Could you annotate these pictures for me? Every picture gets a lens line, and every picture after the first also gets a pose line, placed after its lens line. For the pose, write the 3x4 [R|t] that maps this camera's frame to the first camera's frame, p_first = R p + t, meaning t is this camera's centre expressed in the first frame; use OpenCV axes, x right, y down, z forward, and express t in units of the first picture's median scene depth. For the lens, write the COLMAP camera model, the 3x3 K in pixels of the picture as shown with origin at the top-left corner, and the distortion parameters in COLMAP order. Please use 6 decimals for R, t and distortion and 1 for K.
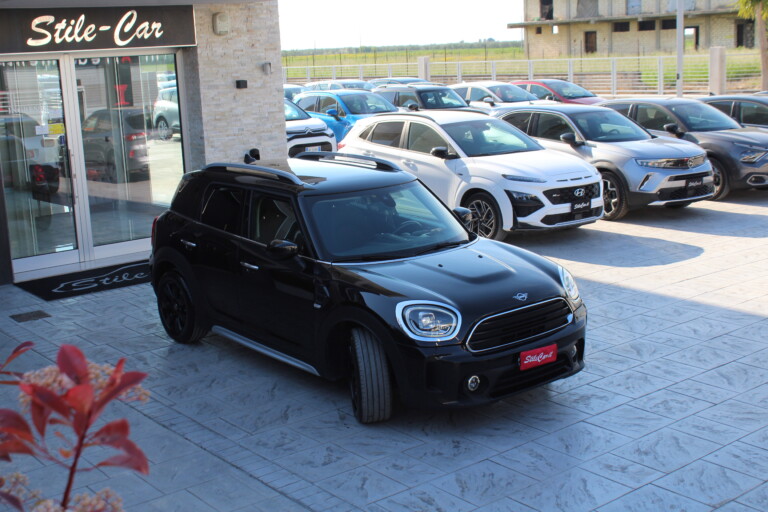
lens RADIAL K [[1031.5, 0, 384.0], [0, 1031.5, 256.0], [0, 0, 1]] dist [-0.010174, 0.001250]
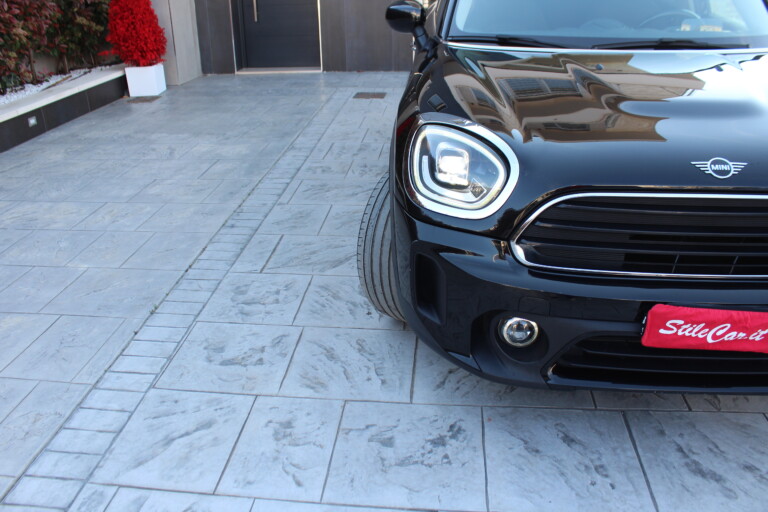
lens RADIAL K [[655.3, 0, 384.4], [0, 655.3, 239.4], [0, 0, 1]] dist [-0.097246, 0.016396]
pose [[0.715516, 0.299039, -0.631358, 0.208489], [-0.156073, 0.949335, 0.272771, 0.020786], [0.680939, -0.096634, 0.725936, 0.767437]]
